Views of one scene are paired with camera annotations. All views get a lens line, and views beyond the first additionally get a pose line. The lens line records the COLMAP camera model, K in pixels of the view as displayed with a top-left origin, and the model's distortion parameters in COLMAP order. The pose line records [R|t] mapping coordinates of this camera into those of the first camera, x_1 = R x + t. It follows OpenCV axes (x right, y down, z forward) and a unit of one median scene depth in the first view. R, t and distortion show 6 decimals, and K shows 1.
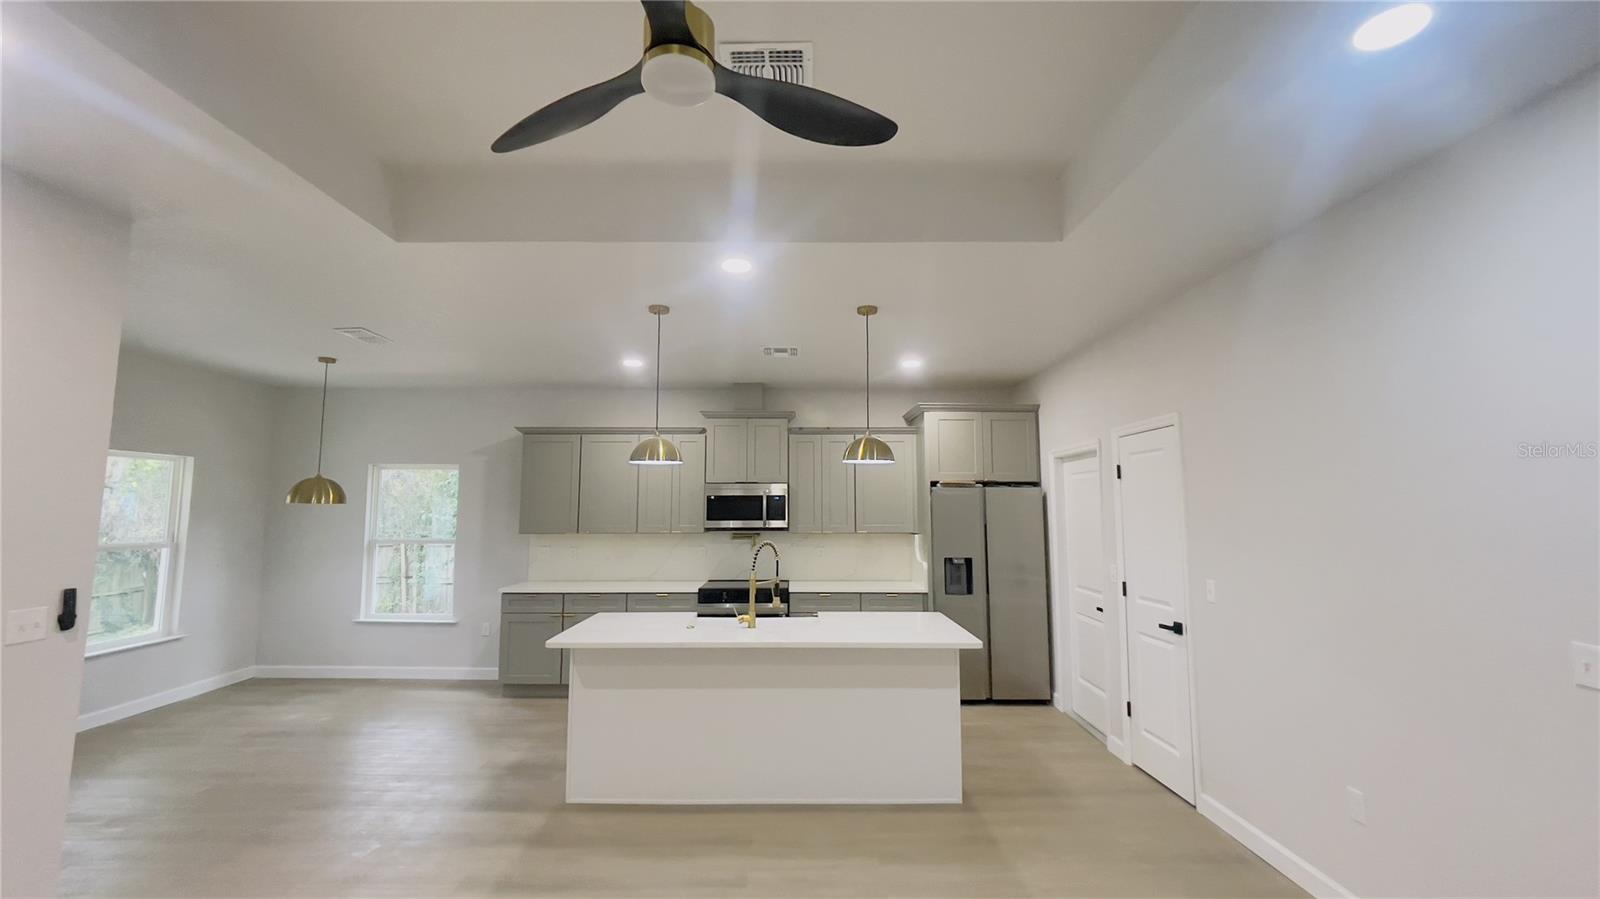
lens RADIAL K [[641.6, 0, 791.4], [0, 641.6, 444.6], [0, 0, 1]] dist [0.001559, 0.000017]
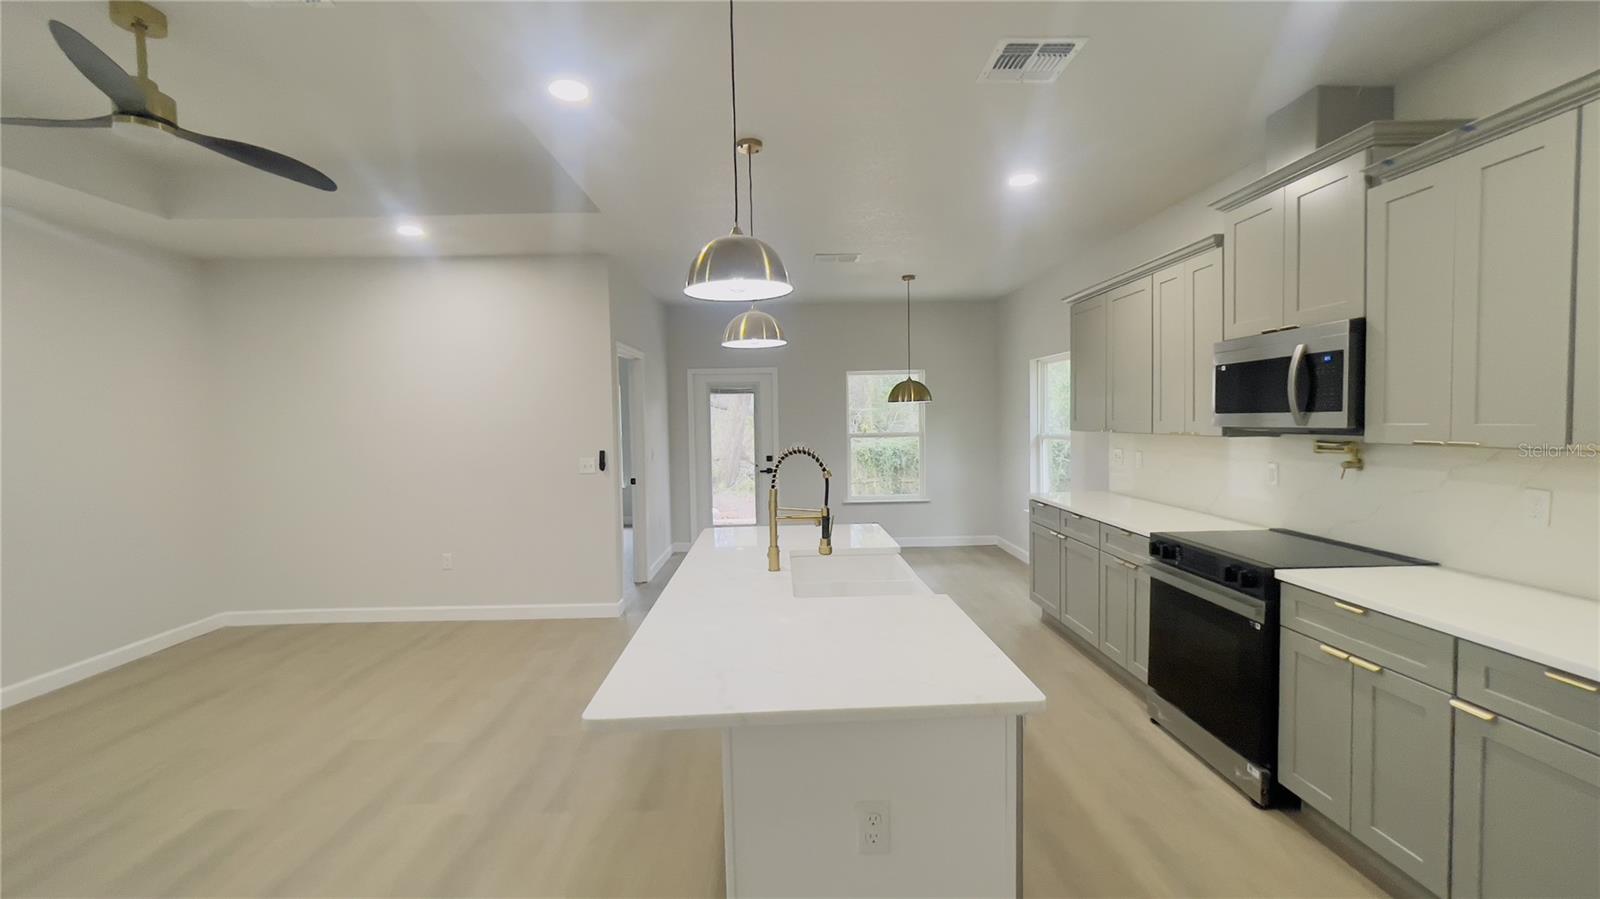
lens RADIAL K [[657.0, 0, 799.6], [0, 657.0, 443.4], [0, 0, 1]] dist [-0.000491, -0.000018]
pose [[0.028222, 0.036283, -0.998943, 0.468631], [0.120300, 0.991954, 0.039428, 0.095638], [0.992336, -0.121286, 0.023630, 0.765911]]
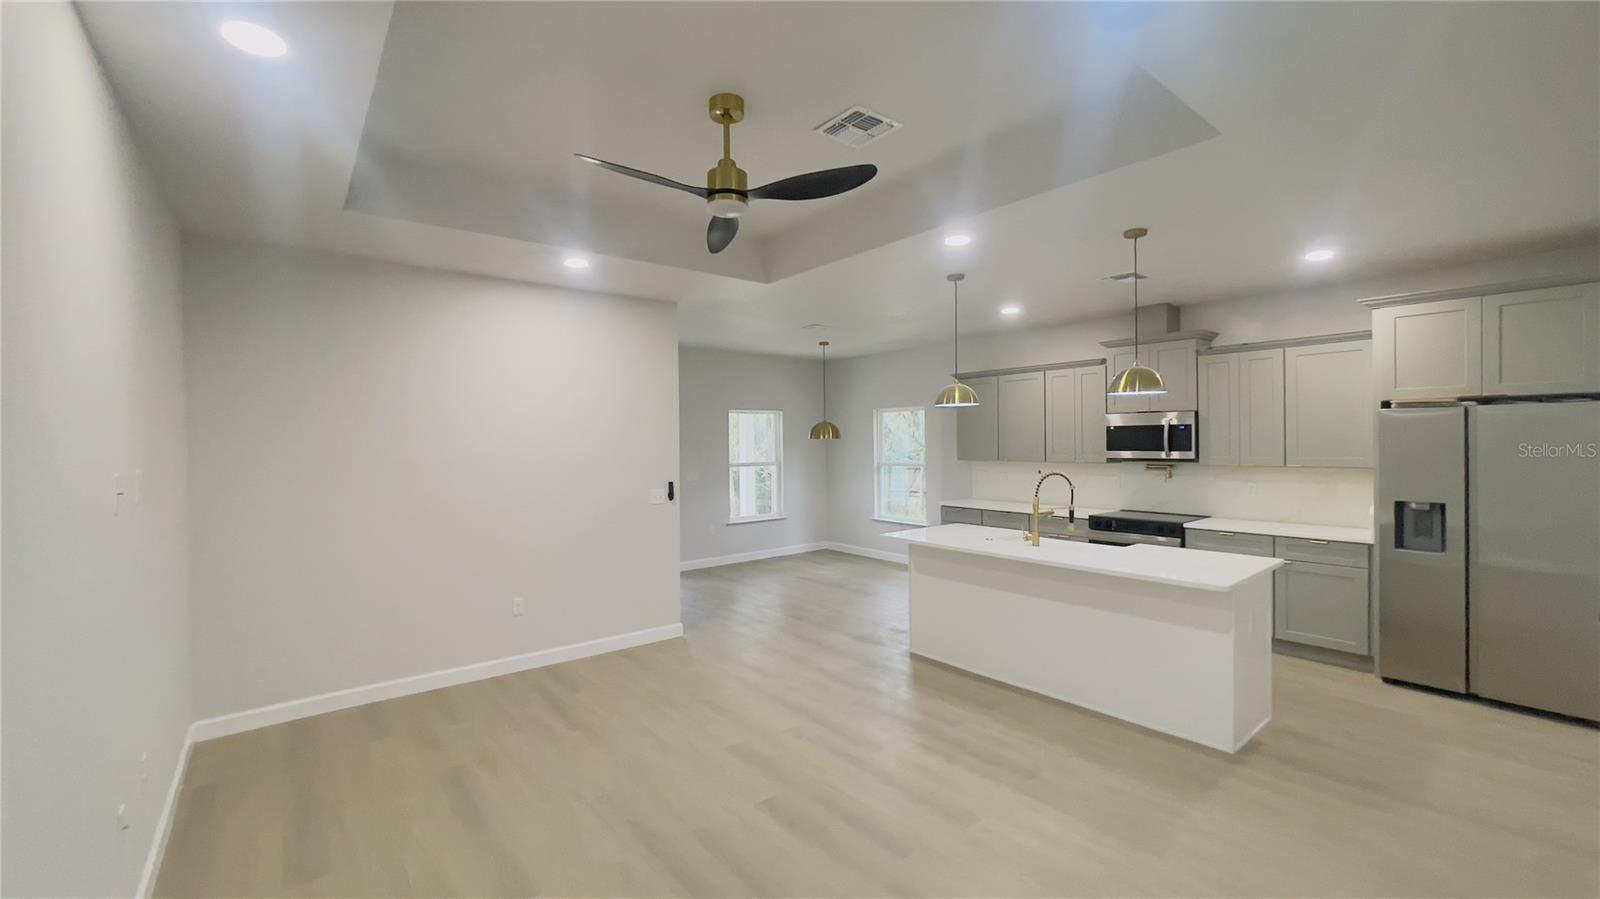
lens RADIAL K [[644.6, 0, 800.0], [0, 644.6, 449.5], [0, 0, 1]] dist [-0.023828, -0.000075]
pose [[0.632118, 0.003223, -0.774865, 0.410510], [0.089984, 0.992920, 0.077538, -0.006819], [0.769630, -0.118739, 0.627353, -0.008258]]
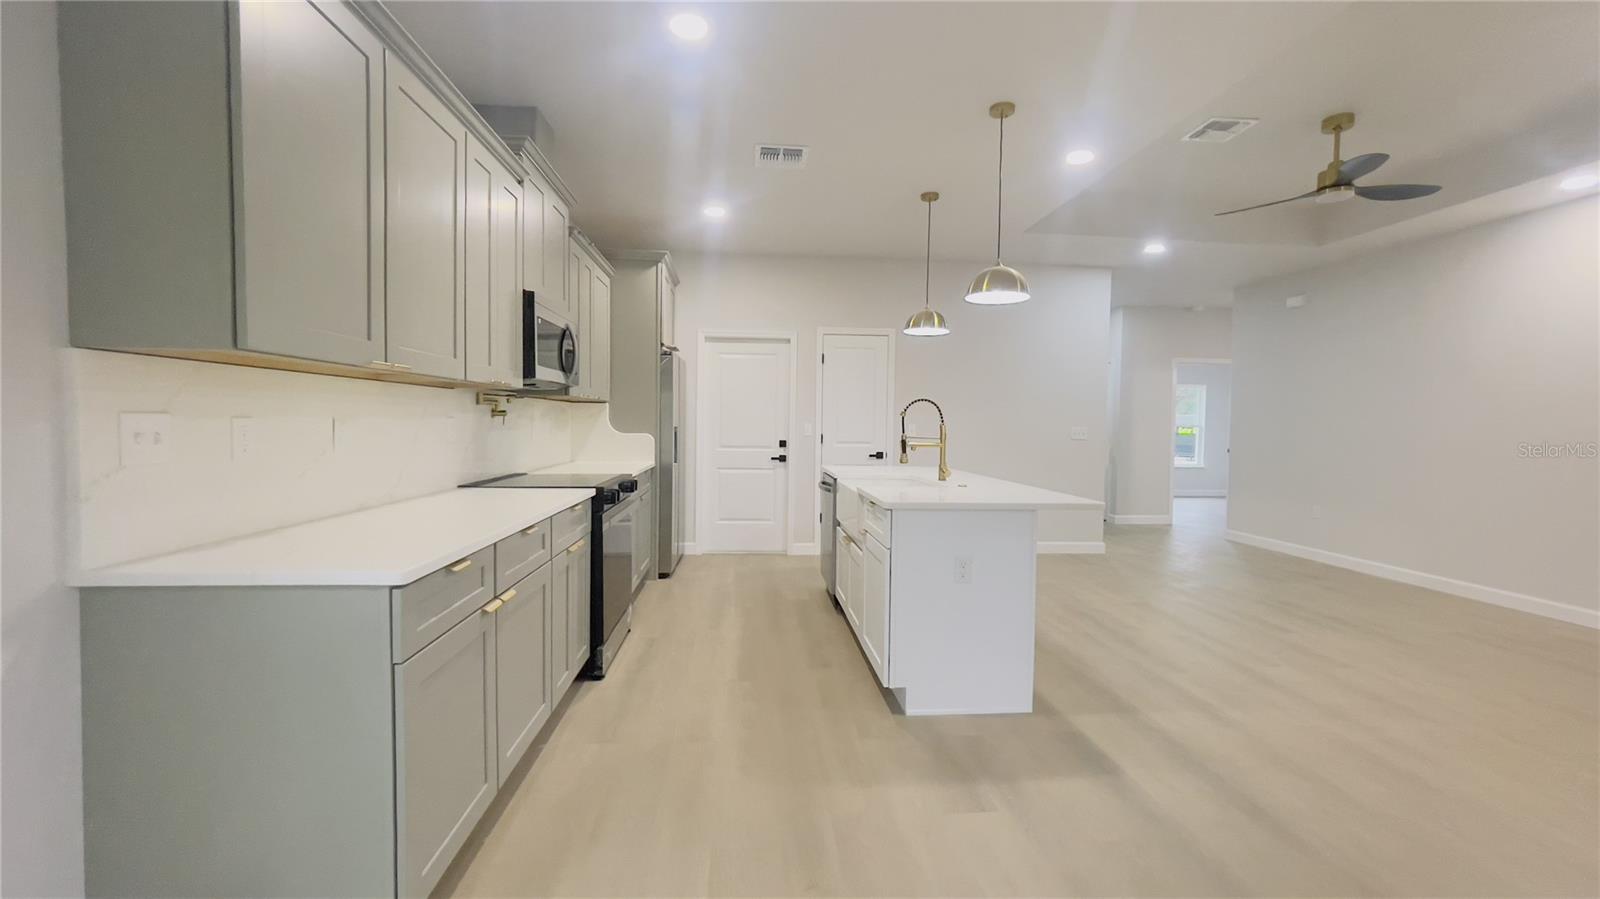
lens RADIAL K [[657.0, 0, 799.6], [0, 657.0, 443.4], [0, 0, 1]] dist [-0.000491, -0.000018]
pose [[-0.086460, -0.035608, 0.995619, -0.797205], [-0.119606, 0.992504, 0.025110, 0.168634], [-0.989050, -0.116911, -0.090071, 0.986413]]
